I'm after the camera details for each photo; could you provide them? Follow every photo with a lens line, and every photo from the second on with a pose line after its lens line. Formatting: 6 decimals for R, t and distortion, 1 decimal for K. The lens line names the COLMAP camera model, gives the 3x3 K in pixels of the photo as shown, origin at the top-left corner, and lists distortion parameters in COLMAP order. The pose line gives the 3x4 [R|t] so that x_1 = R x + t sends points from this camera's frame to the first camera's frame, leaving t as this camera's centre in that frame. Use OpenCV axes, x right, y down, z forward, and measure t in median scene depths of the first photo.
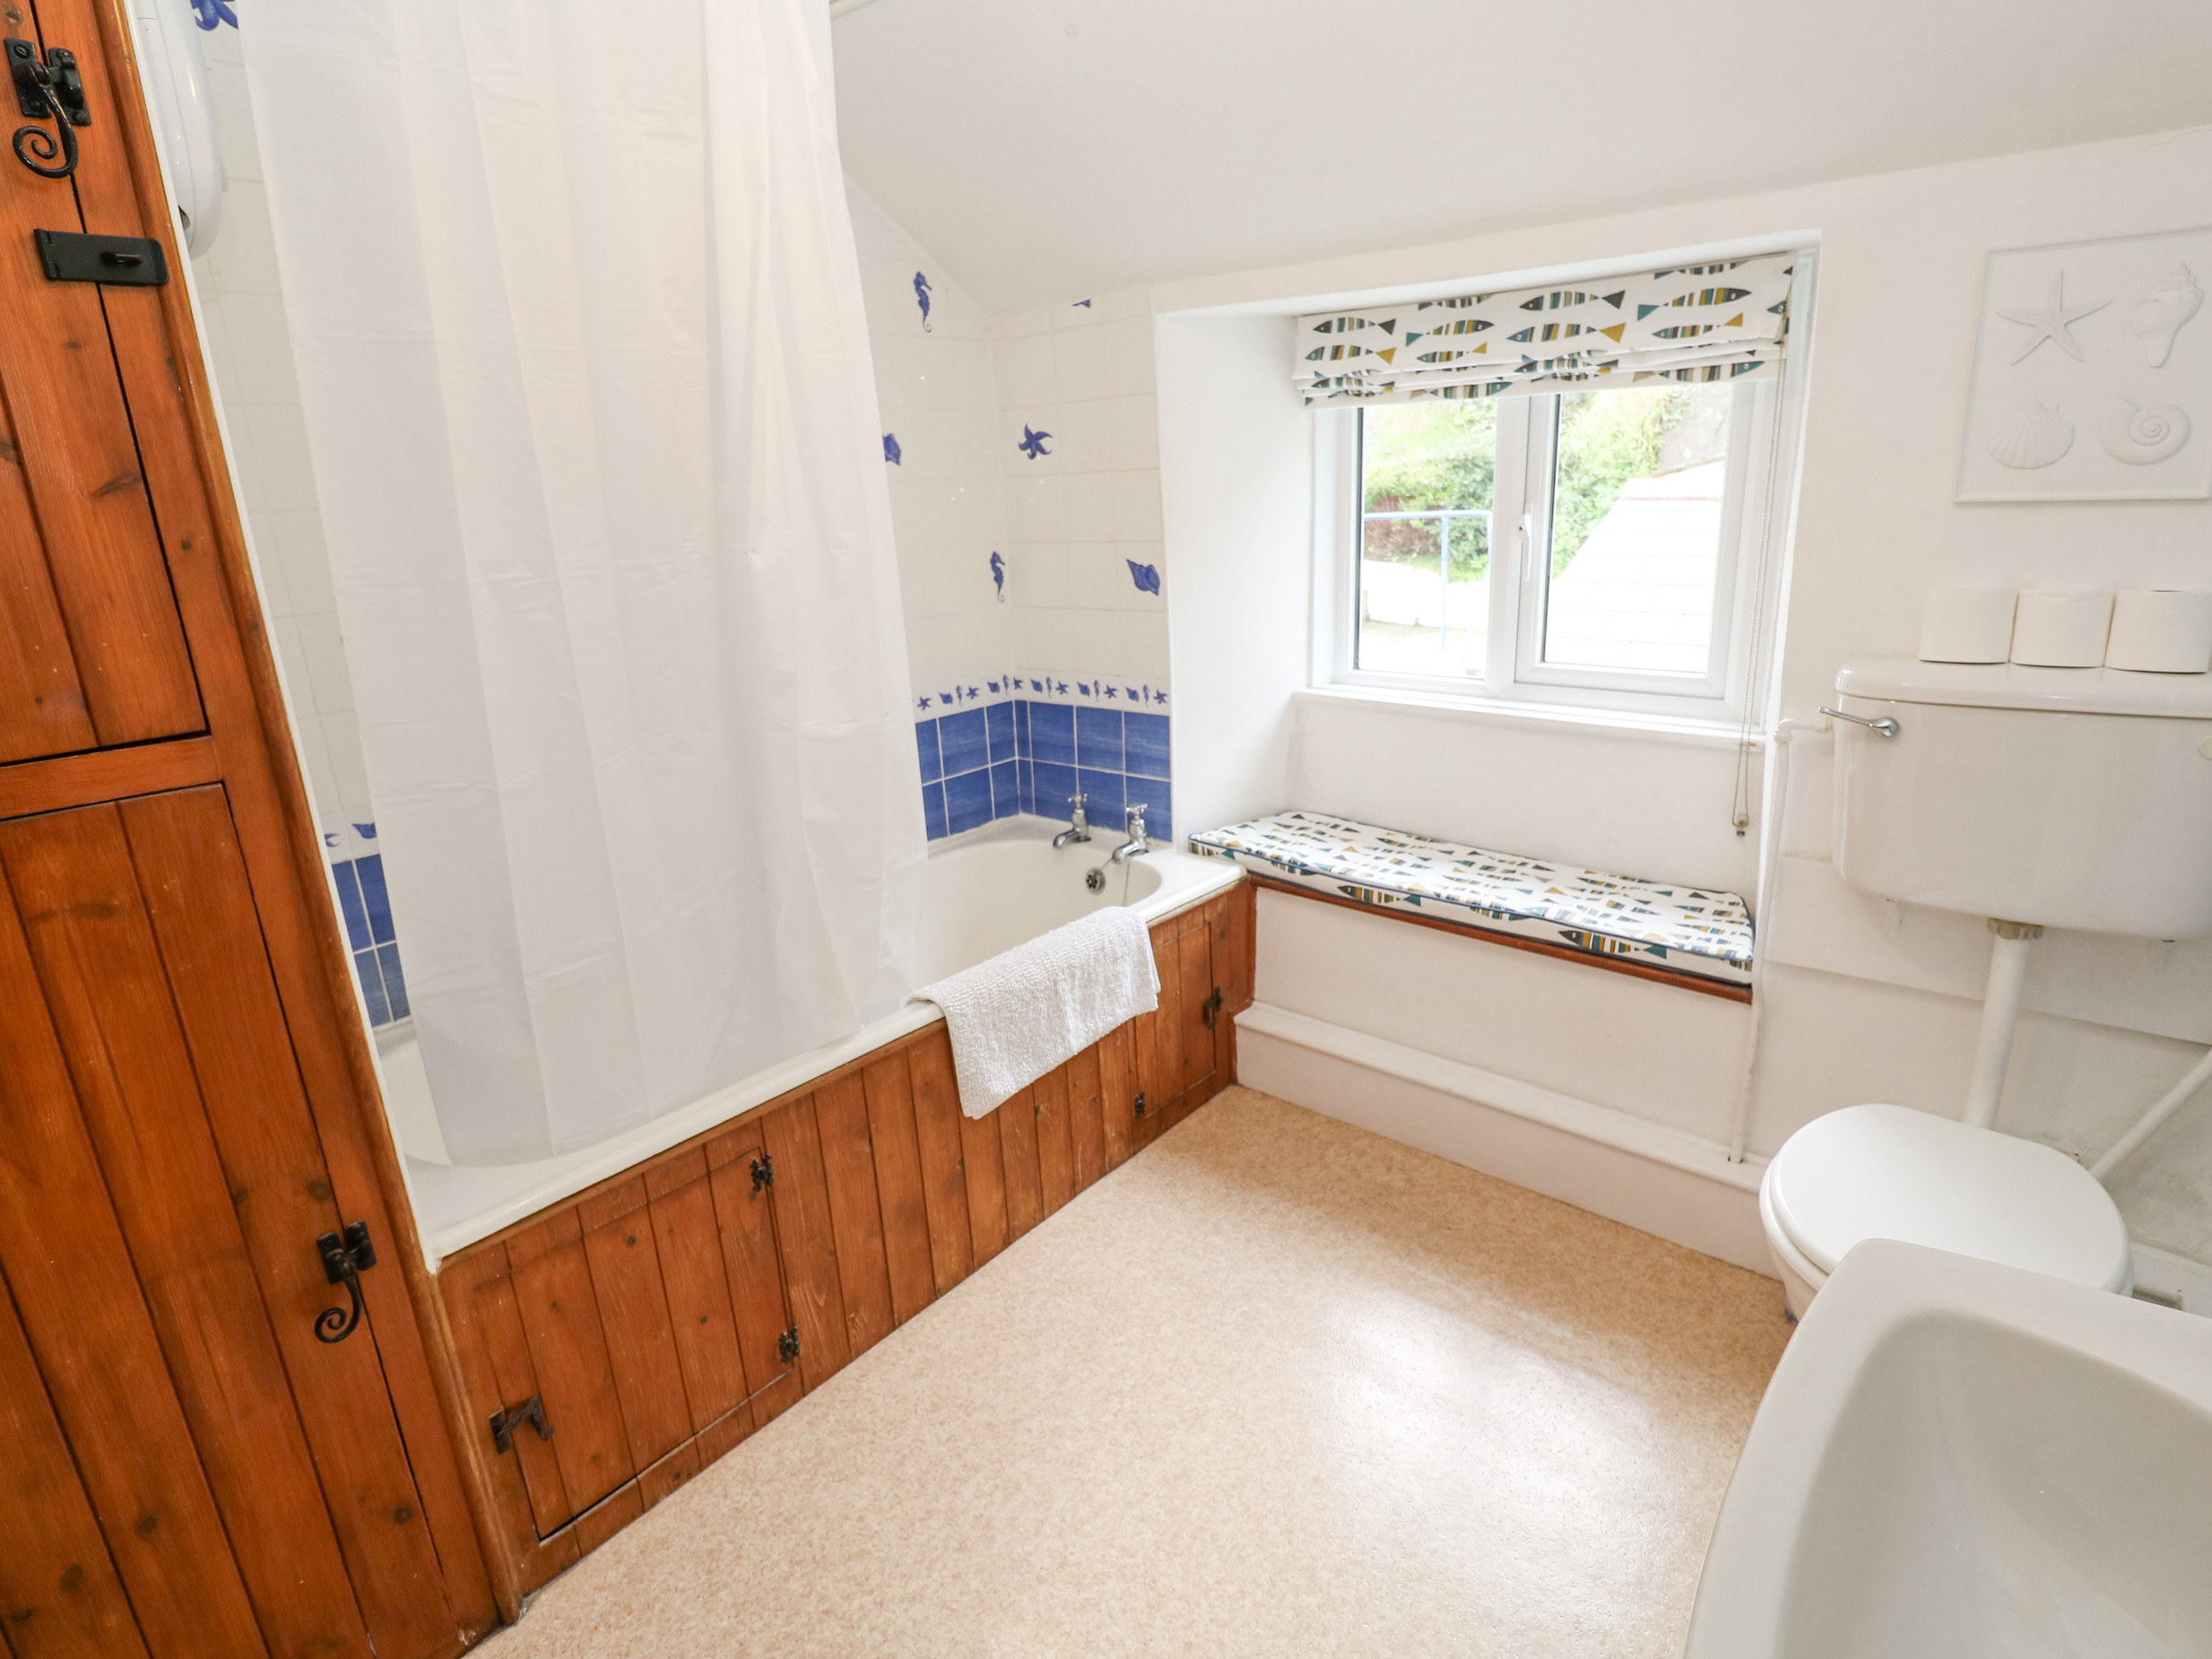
lens RADIAL K [[1136.8, 0, 1162.7], [0, 1136.8, 828.9], [0, 0, 1]] dist [-0.002972, -0.011194]
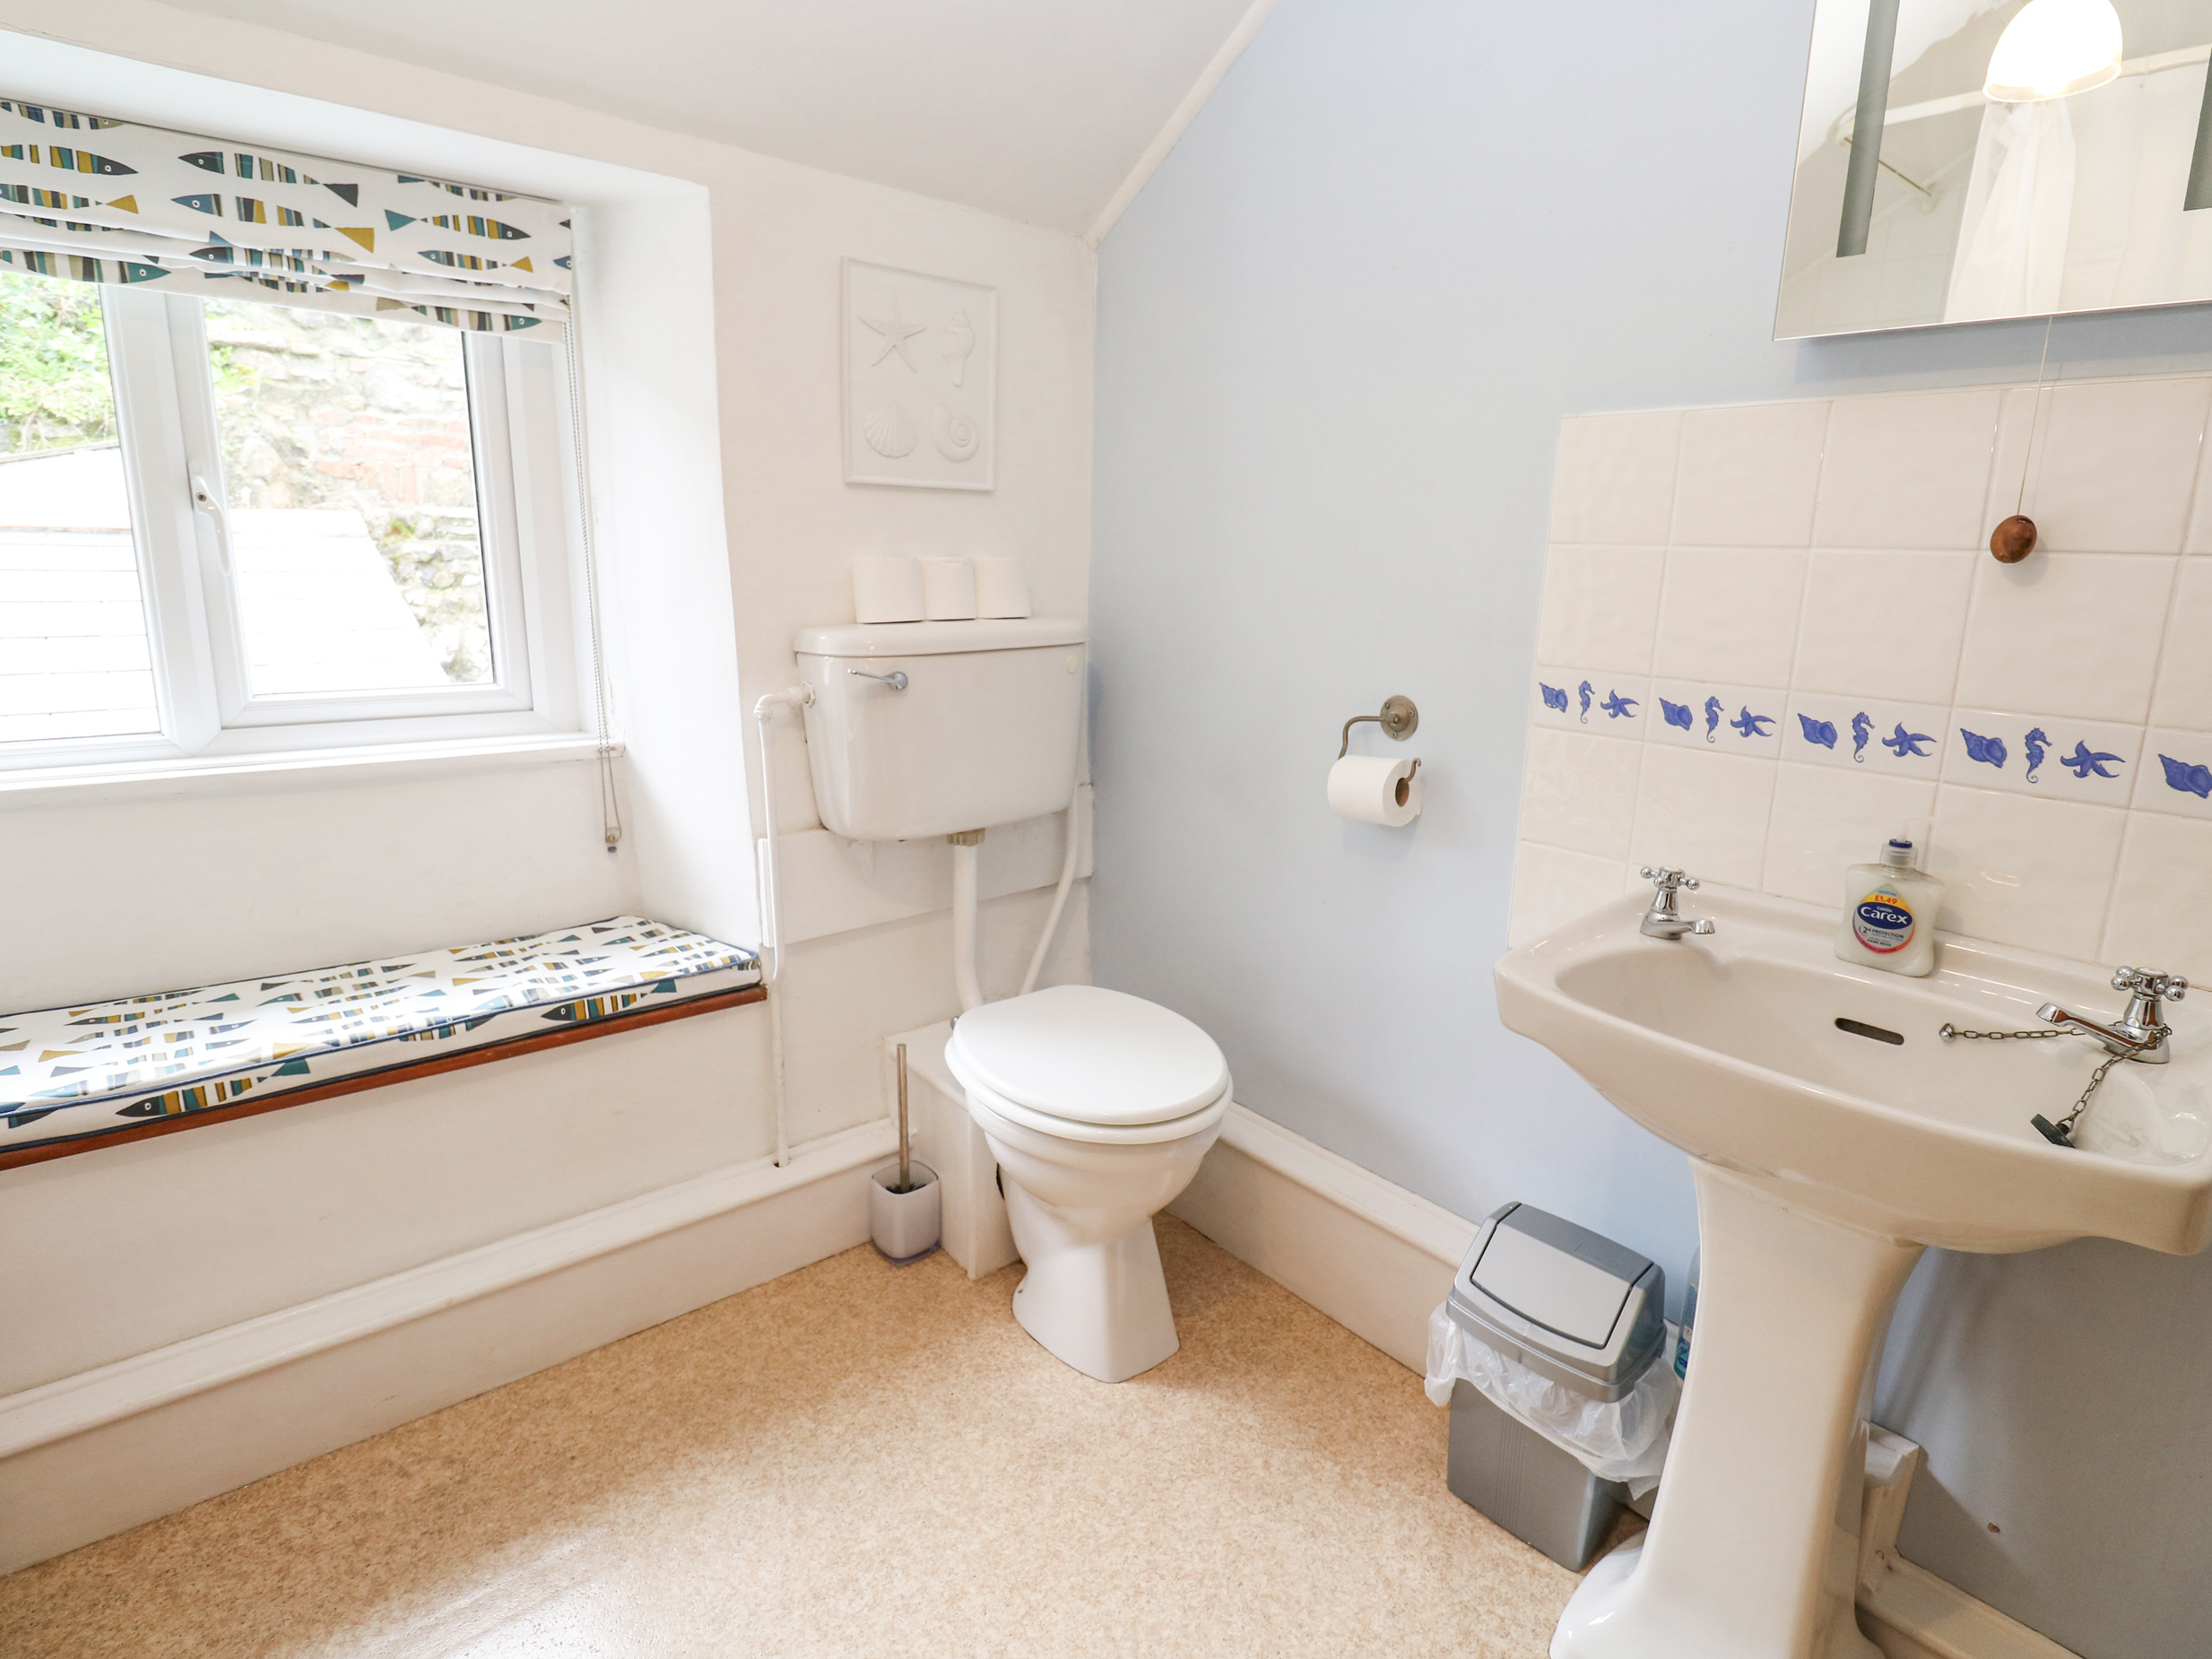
lens RADIAL K [[1136.8, 0, 1111.4], [0, 1136.8, 824.5], [0, 0, 1]] dist [-0.002972, -0.011194]
pose [[0.183084, -0.188896, 0.964779, -0.313319], [0.250701, 0.957892, 0.139973, -0.046576], [-0.950594, 0.216245, 0.222731, 0.459147]]
